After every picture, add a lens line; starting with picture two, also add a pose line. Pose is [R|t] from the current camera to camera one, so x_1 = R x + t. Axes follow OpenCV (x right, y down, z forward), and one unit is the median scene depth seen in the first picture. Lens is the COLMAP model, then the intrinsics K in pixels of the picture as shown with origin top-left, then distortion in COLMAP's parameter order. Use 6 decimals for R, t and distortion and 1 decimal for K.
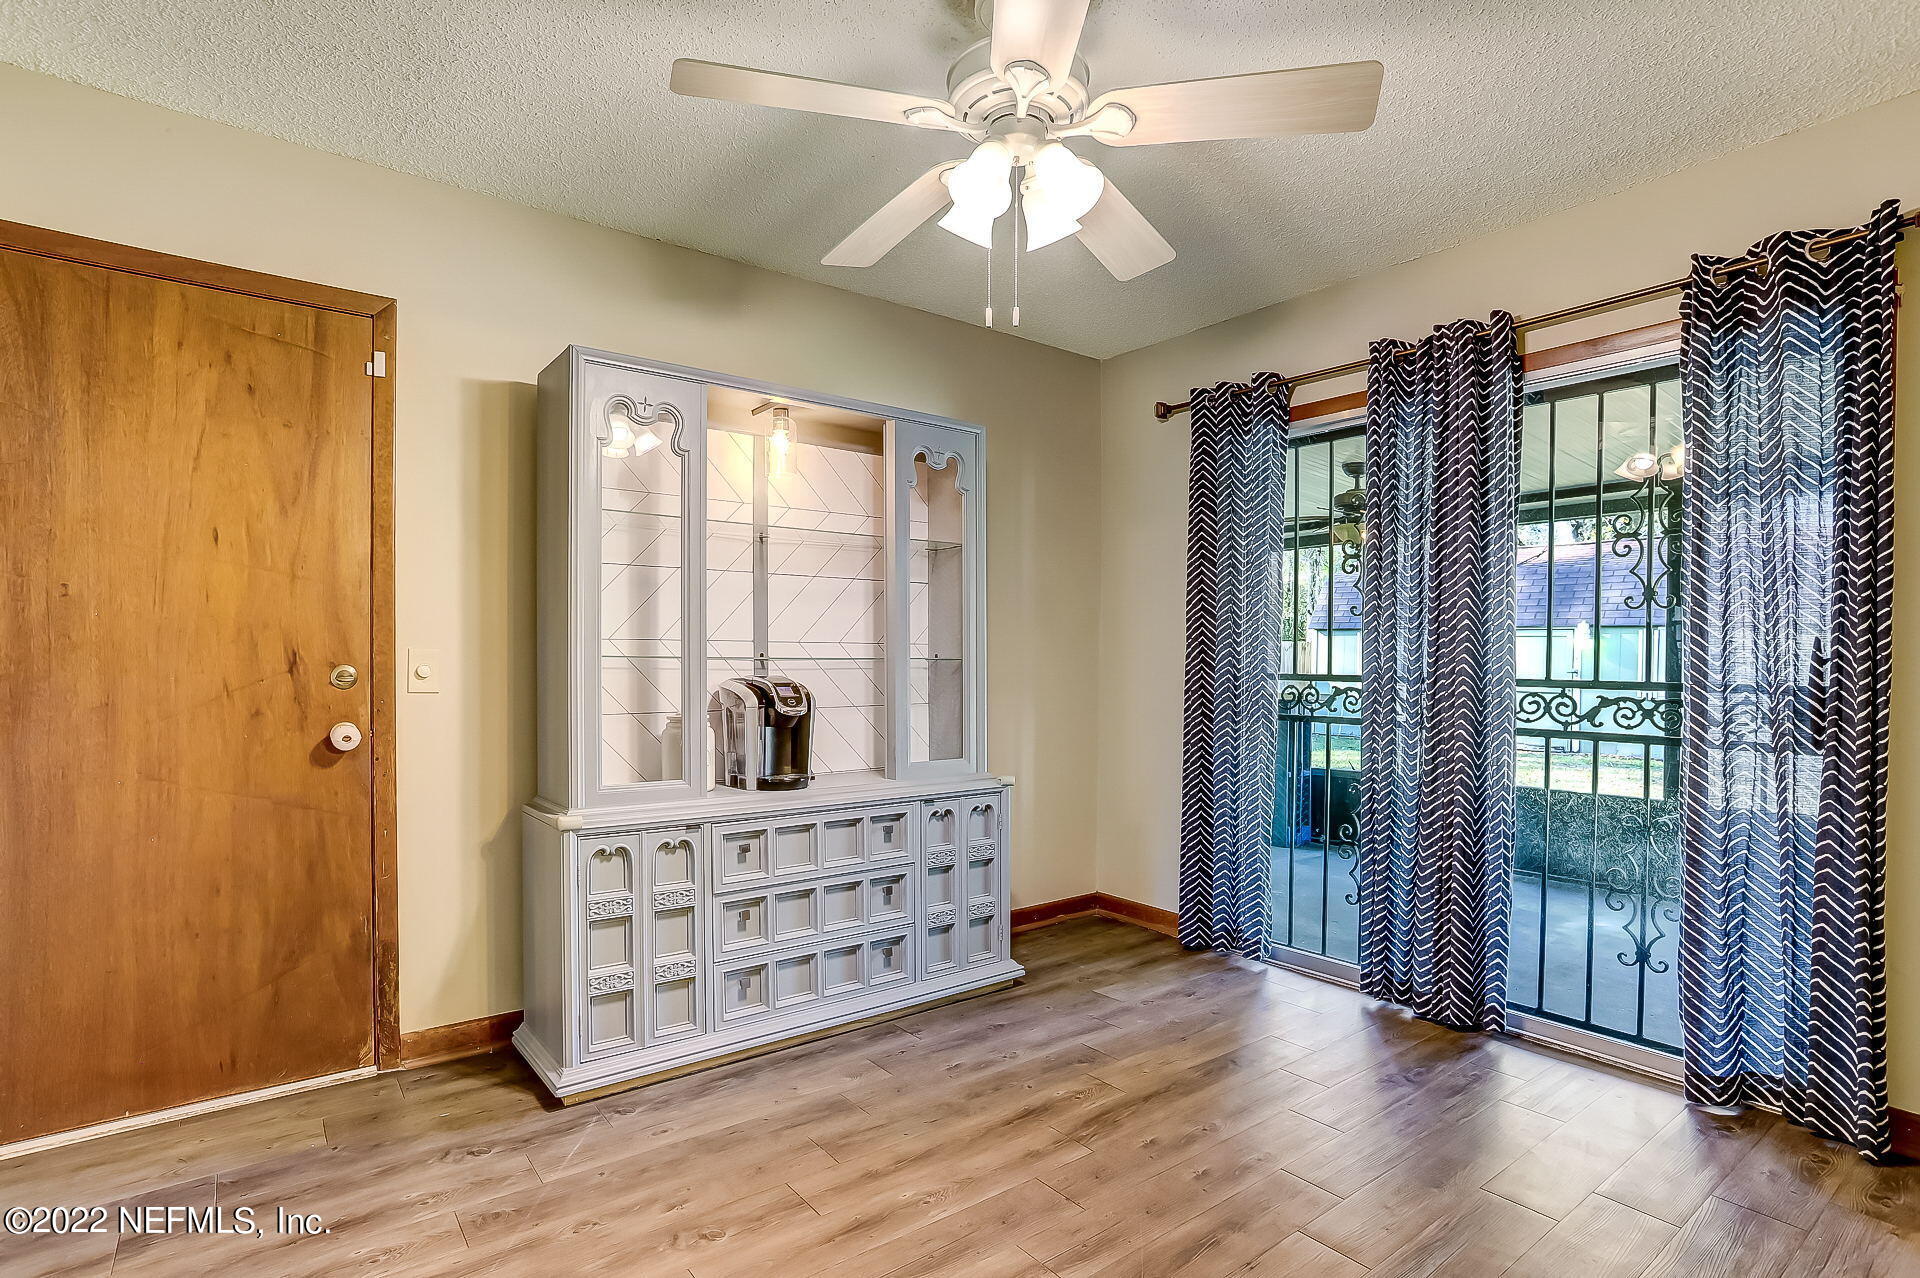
lens RADIAL K [[949.5, 0, 962.6], [0, 949.5, 688.1], [0, 0, 1]] dist [-0.026667, 0.001207]
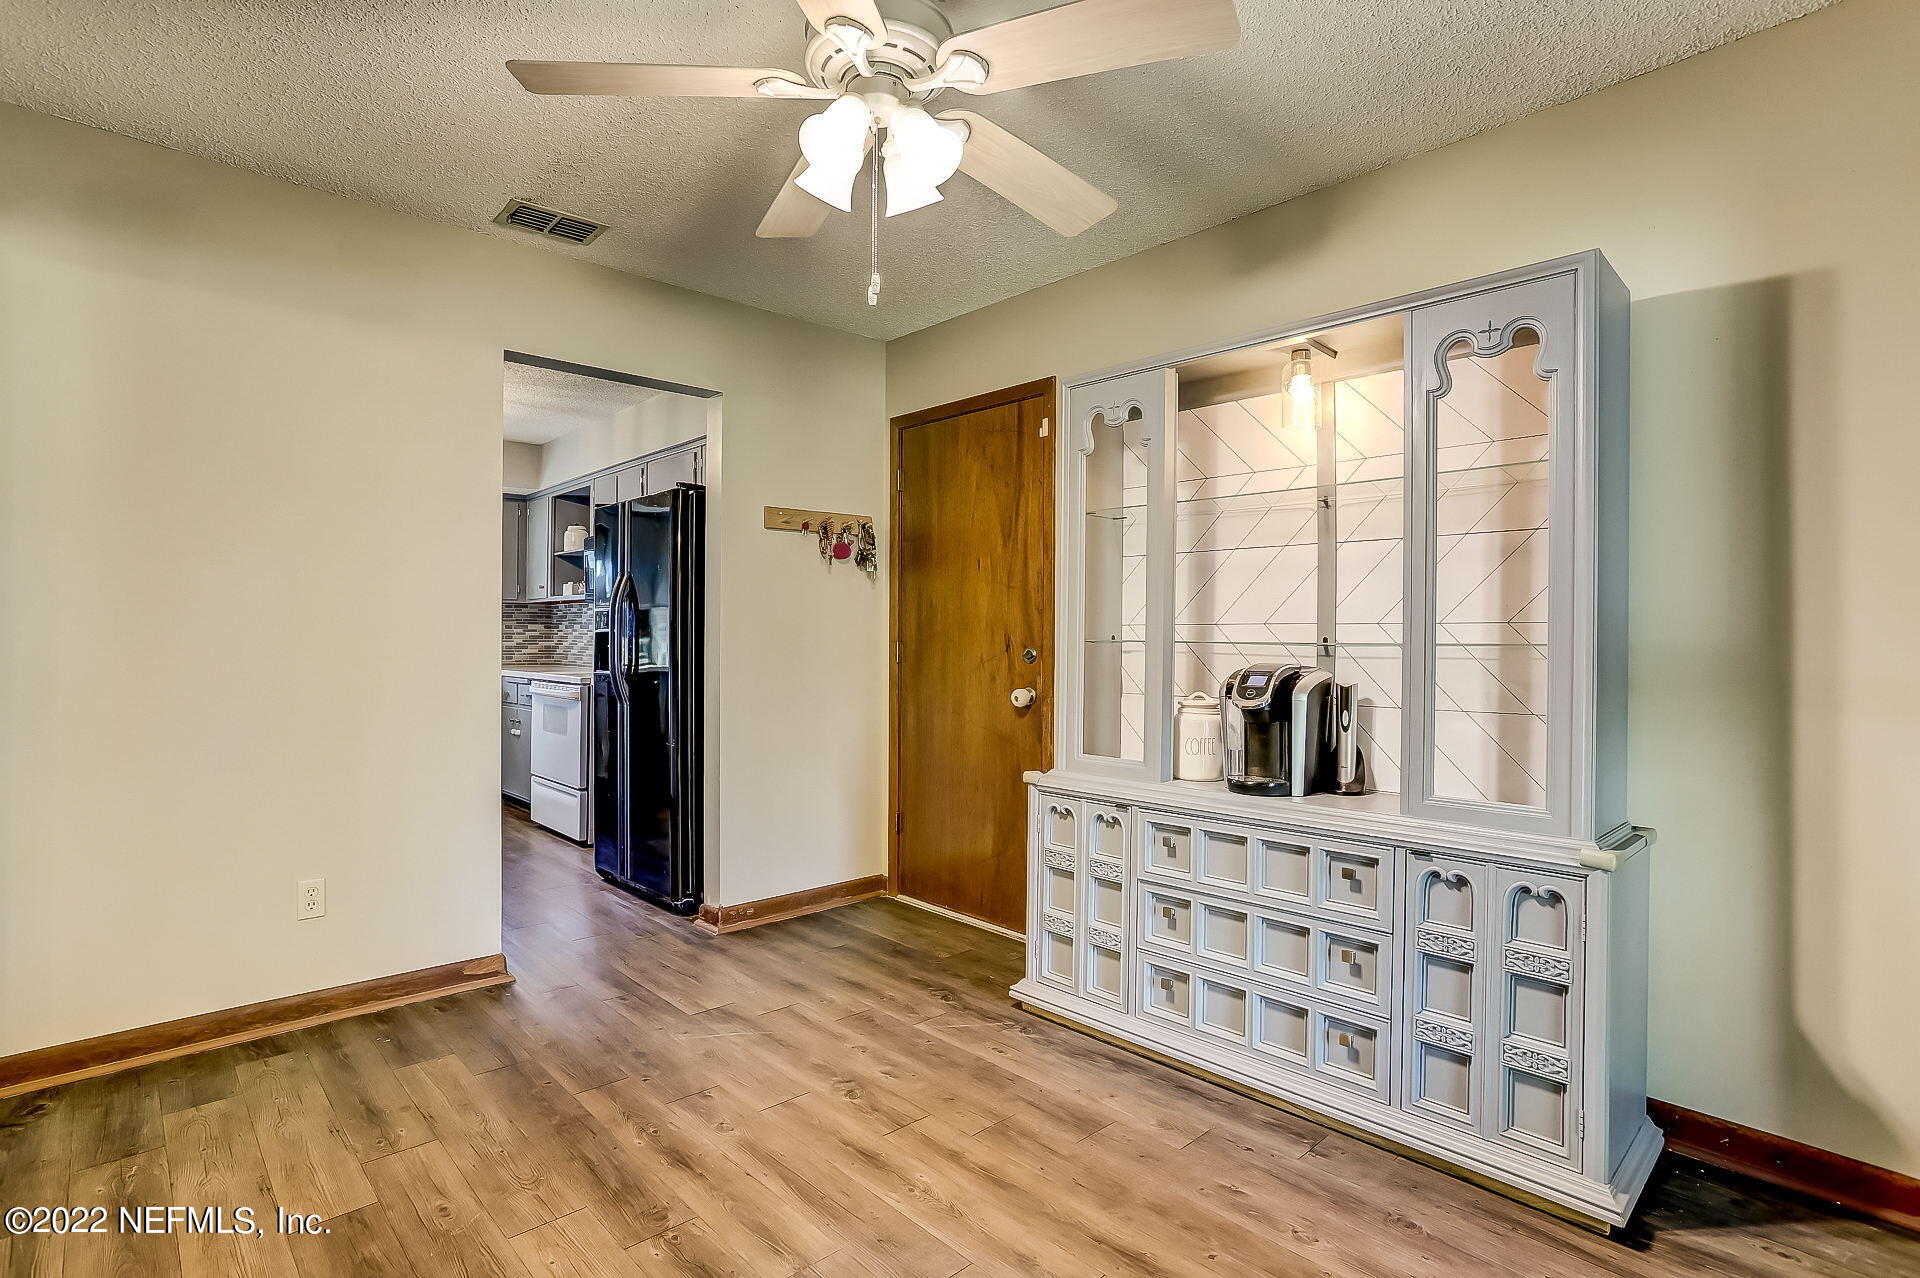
lens RADIAL K [[938.4, 0, 937.2], [0, 938.4, 654.4], [0, 0, 1]] dist [-0.065557, 0.038239]
pose [[0.085835, 0.011010, -0.996249, 0.702803], [-0.039753, 0.999180, 0.007617, -0.017156], [0.995516, 0.038950, 0.086203, 0.706095]]
